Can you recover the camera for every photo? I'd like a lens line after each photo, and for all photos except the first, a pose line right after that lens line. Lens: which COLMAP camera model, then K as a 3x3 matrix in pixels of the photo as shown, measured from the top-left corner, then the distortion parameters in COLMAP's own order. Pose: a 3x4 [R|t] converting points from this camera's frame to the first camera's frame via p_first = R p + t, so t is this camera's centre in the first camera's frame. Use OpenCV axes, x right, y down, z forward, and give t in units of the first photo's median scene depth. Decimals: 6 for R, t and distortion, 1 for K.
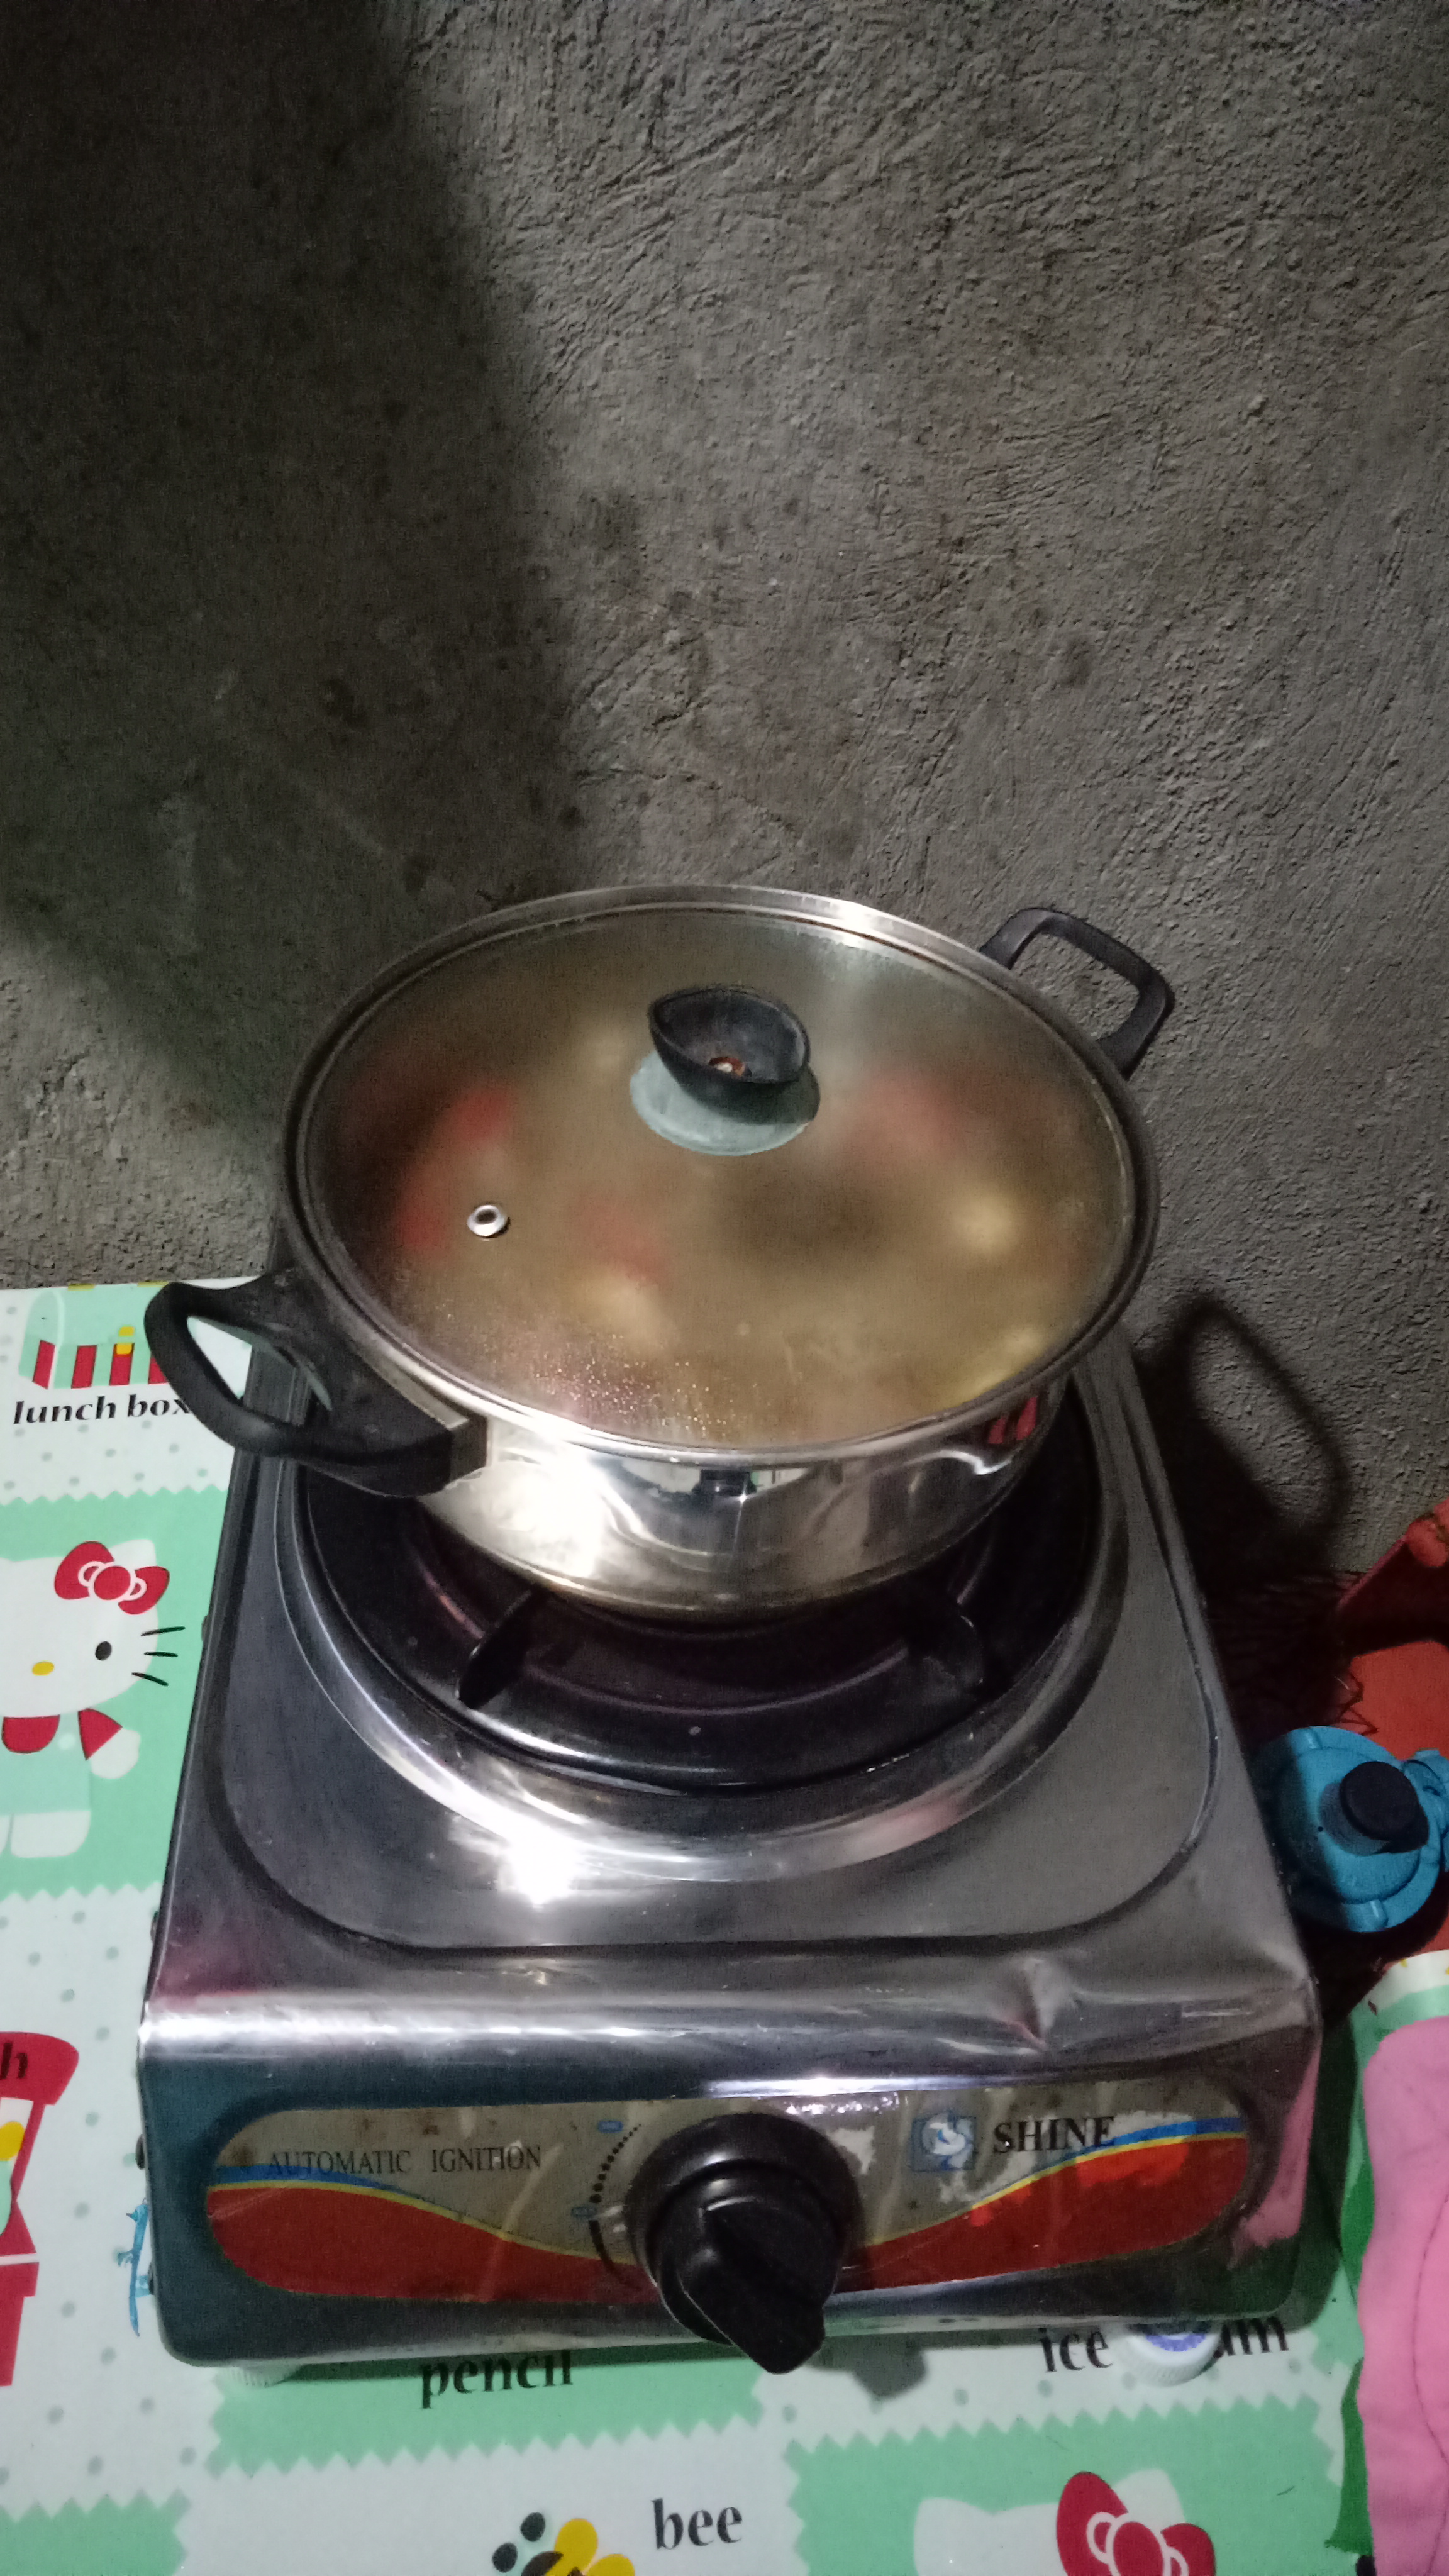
lens RADIAL K [[2013.4, 0, 705.1], [0, 2013.4, 1294.9], [0, 0, 1]] dist [-0.031969, 0.019196]
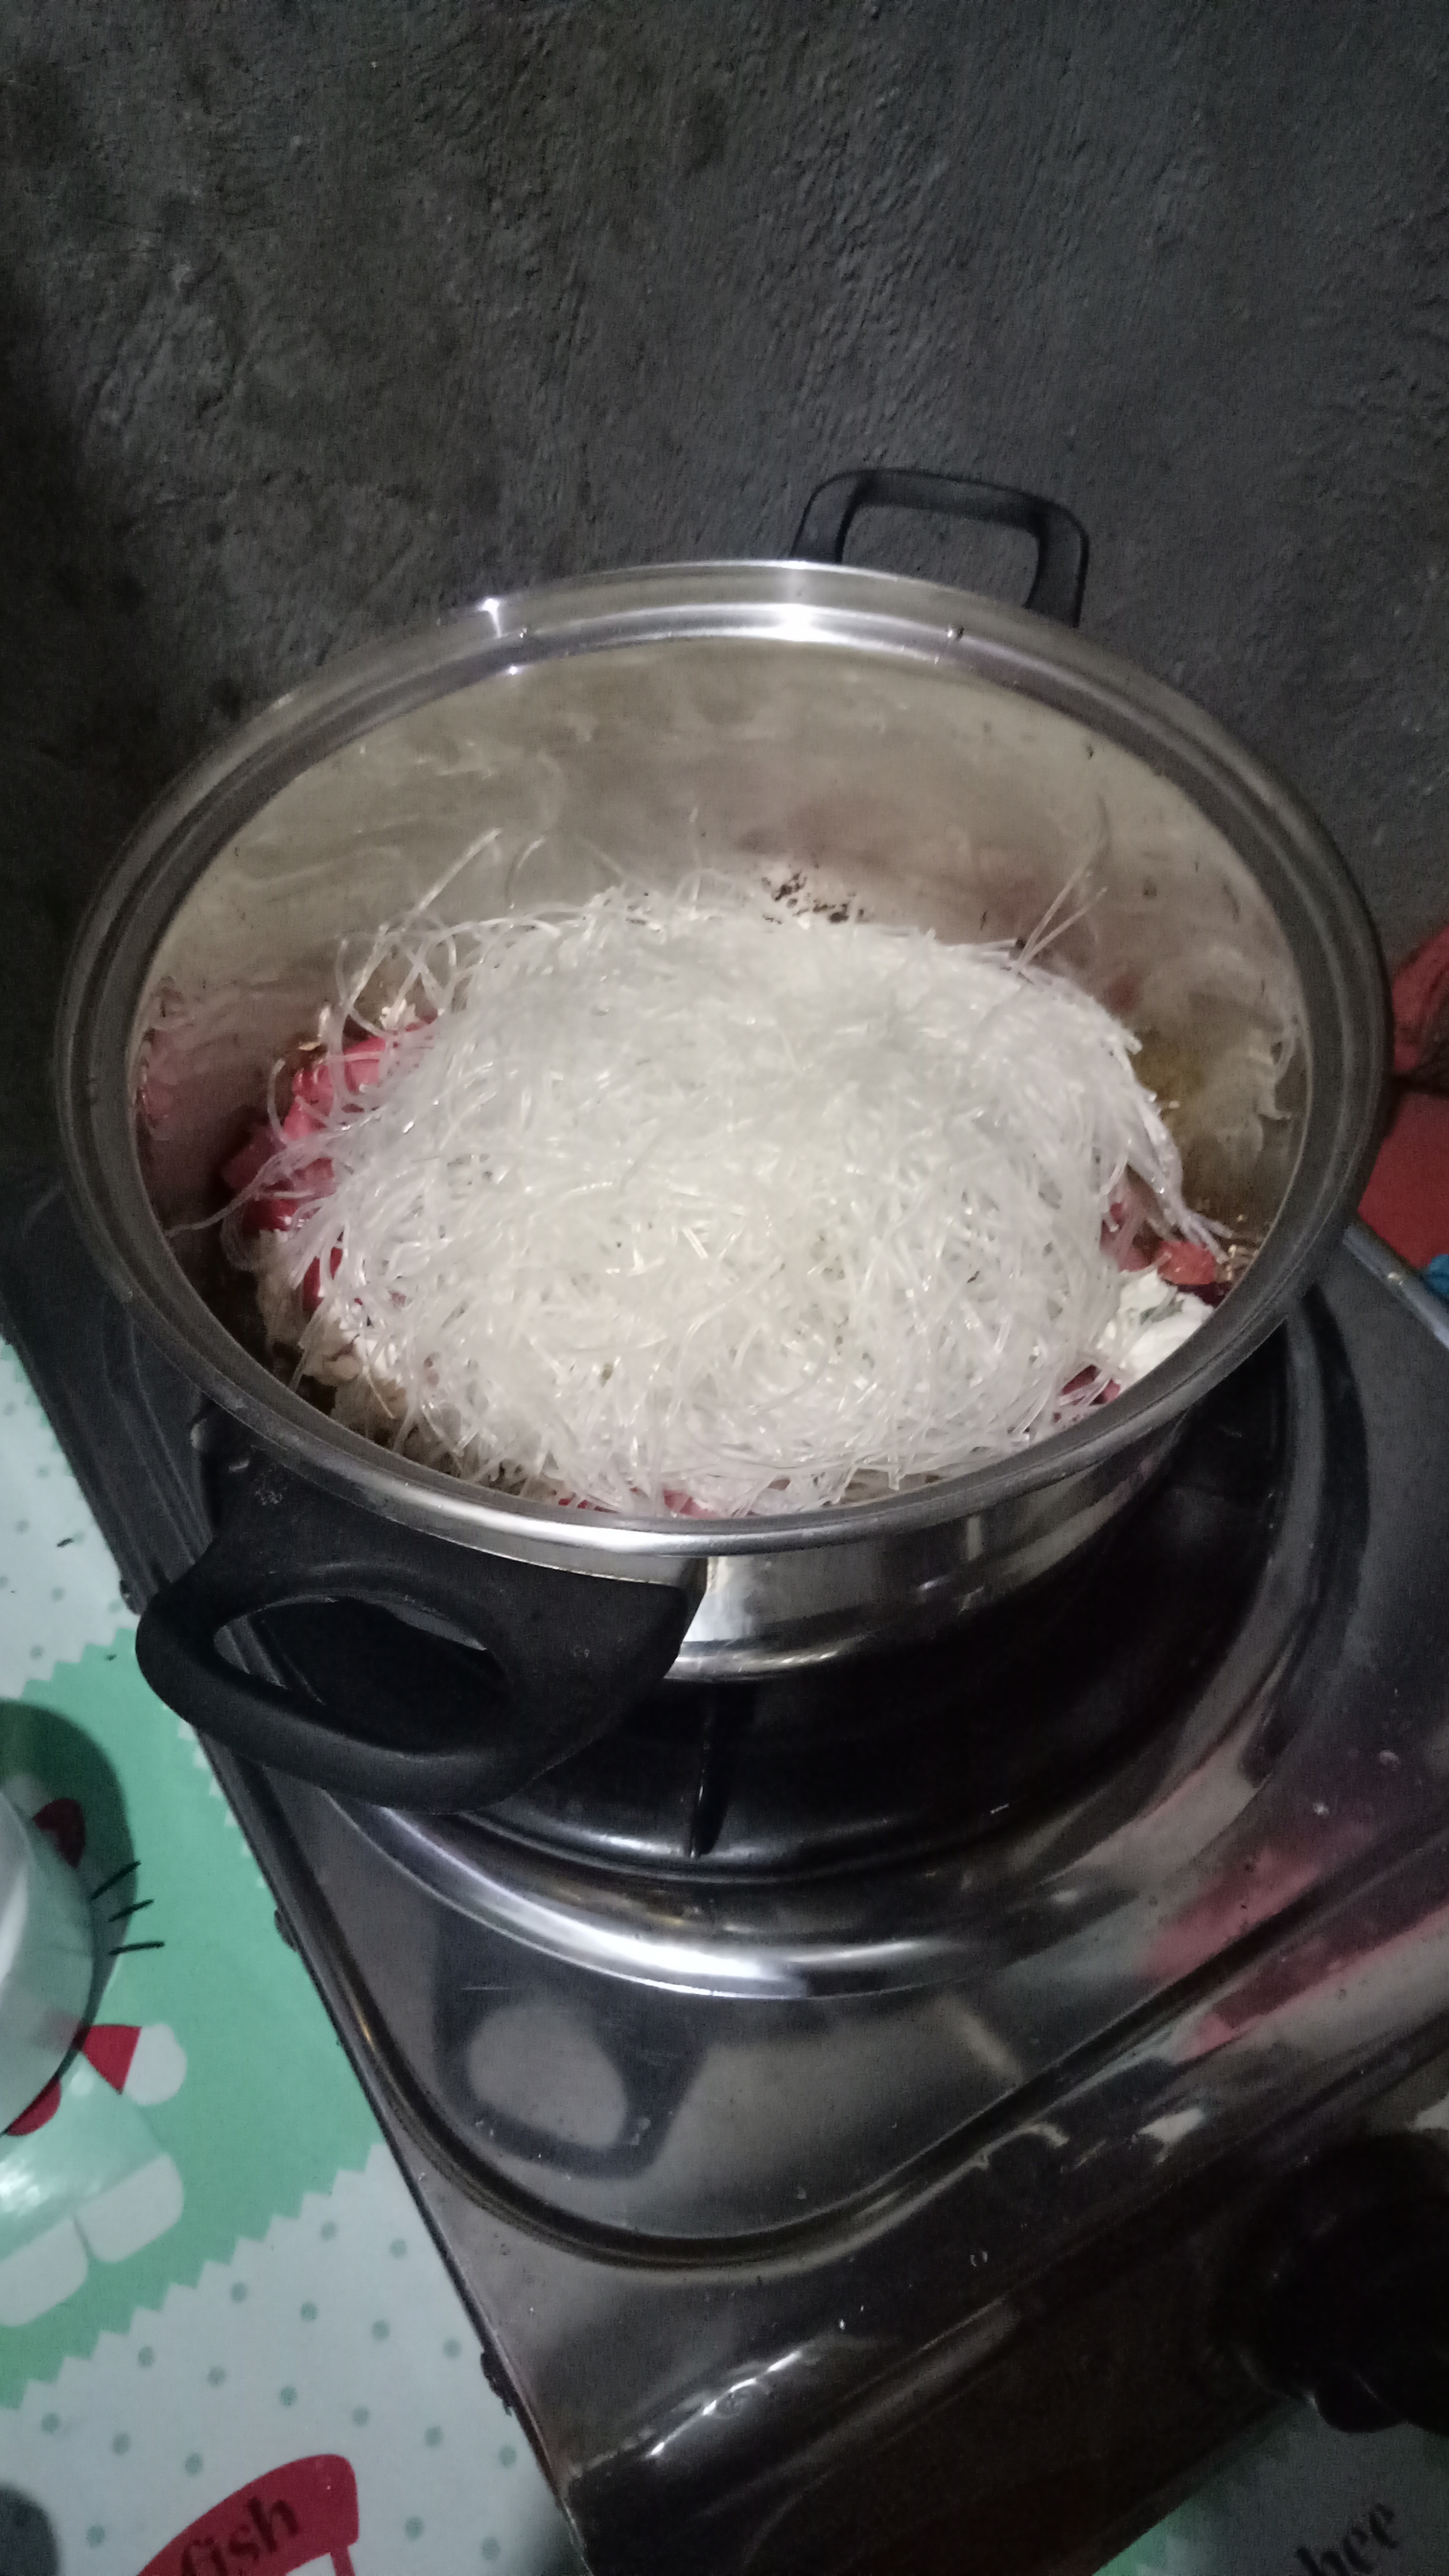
lens RADIAL K [[2013.4, 0, 771.9], [0, 2013.4, 1287.8], [0, 0, 1]] dist [-0.031969, 0.019196]
pose [[0.875724, -0.433595, 0.212376, -0.130317], [0.386971, 0.893382, 0.228304, -0.103879], [-0.288724, -0.117748, 0.950144, 0.277496]]
